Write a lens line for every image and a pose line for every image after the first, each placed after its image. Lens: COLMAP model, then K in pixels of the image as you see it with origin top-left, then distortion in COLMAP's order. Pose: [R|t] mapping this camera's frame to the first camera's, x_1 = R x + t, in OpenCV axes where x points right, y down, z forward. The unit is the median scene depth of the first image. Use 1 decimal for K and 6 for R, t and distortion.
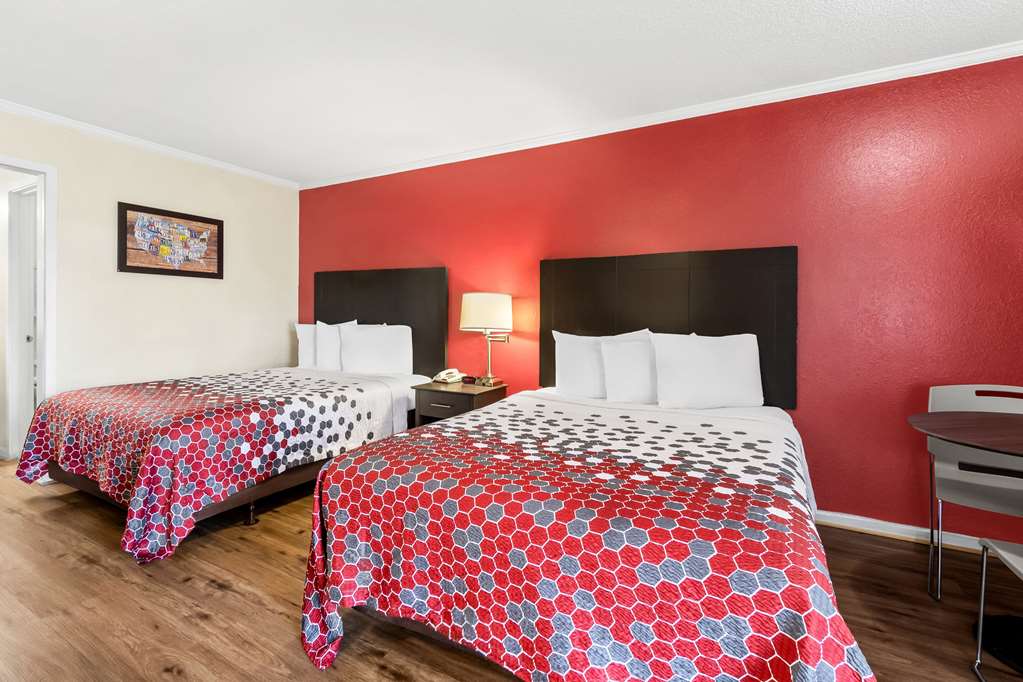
lens RADIAL K [[481.5, 0, 507.8], [0, 481.5, 322.0], [0, 0, 1]] dist [0.012768, -0.004245]
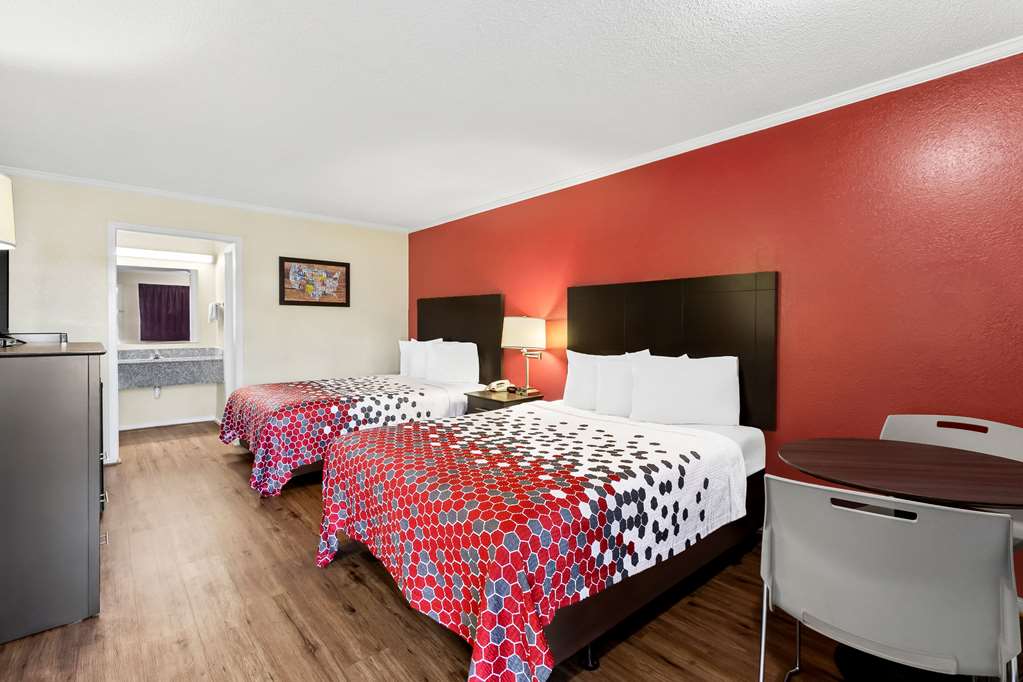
lens RADIAL K [[481.5, 0, 512.0], [0, 481.5, 337.9], [0, 0, 1]] dist [0.012768, -0.004245]
pose [[0.940033, 0.004031, -0.341060, 0.400815], [-0.000058, 0.999932, 0.011658, -0.026592], [0.341083, -0.010939, 0.939969, -0.139979]]
